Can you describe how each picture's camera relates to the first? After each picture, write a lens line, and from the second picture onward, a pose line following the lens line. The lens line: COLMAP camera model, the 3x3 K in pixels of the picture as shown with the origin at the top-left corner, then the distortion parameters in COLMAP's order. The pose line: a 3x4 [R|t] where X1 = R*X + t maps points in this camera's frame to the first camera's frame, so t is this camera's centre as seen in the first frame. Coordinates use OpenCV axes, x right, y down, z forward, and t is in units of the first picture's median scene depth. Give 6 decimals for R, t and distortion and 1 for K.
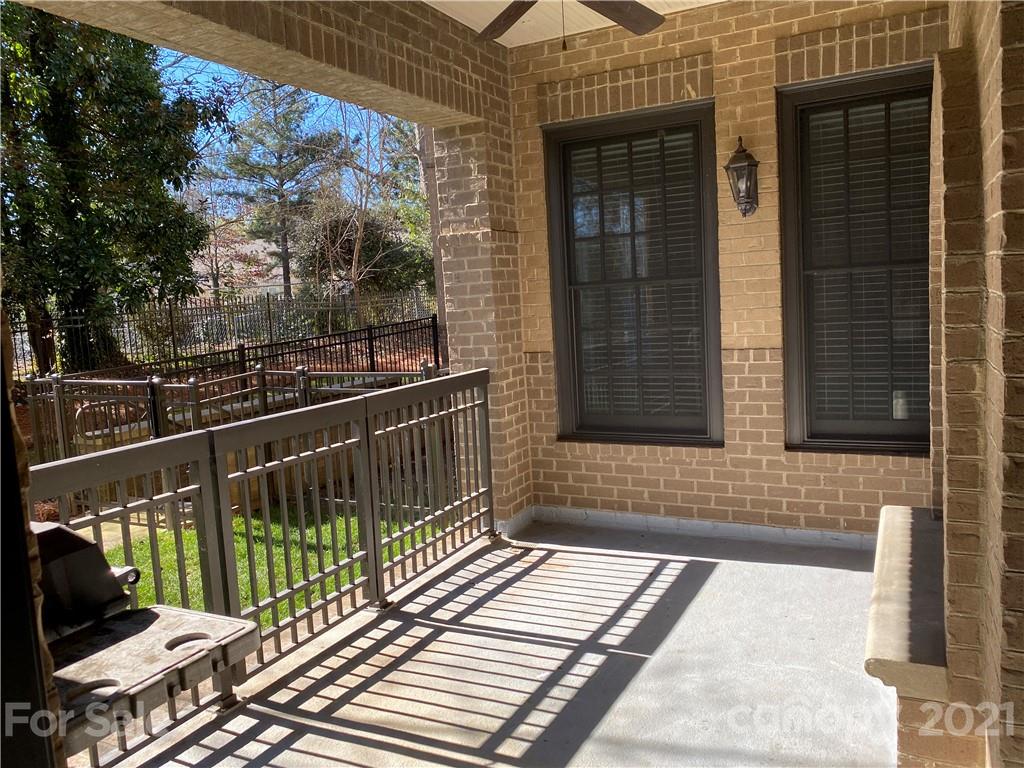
lens RADIAL K [[779.1, 0, 514.7], [0, 779.1, 388.5], [0, 0, 1]] dist [0.058921, -0.072480]
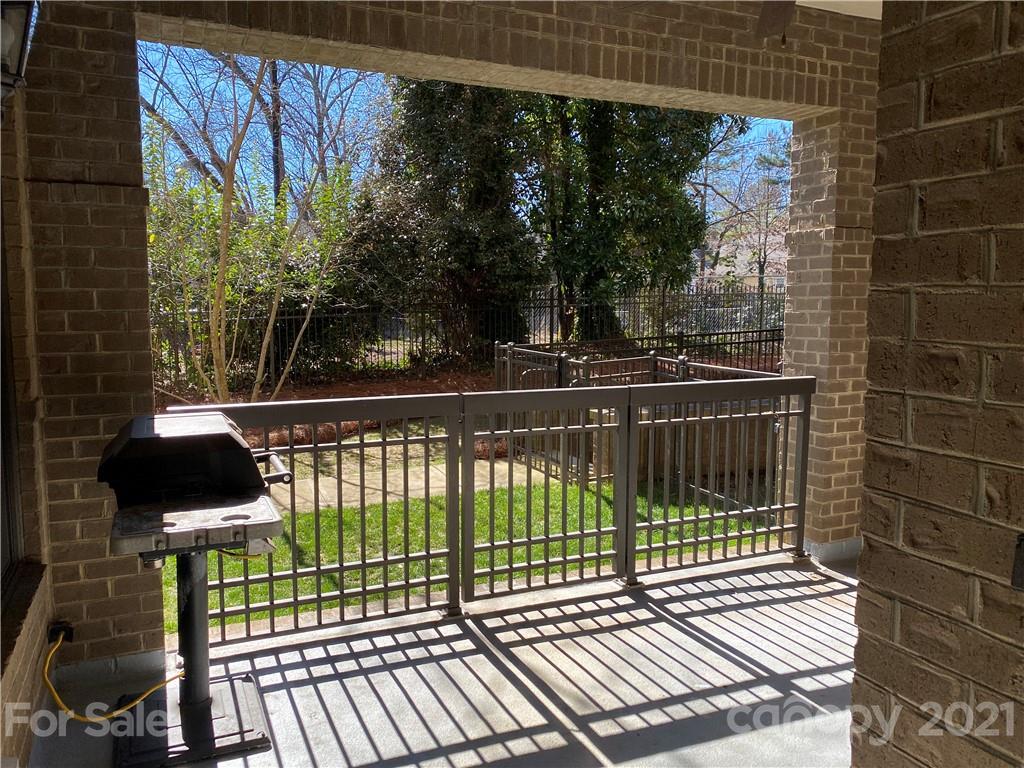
lens RADIAL K [[779.1, 0, 506.9], [0, 779.1, 386.5], [0, 0, 1]] dist [0.058921, -0.072480]
pose [[0.780706, 0.127035, -0.611849, 0.295210], [-0.120233, 0.991361, 0.052417, -0.022223], [0.613222, 0.032642, 0.789236, 0.043017]]
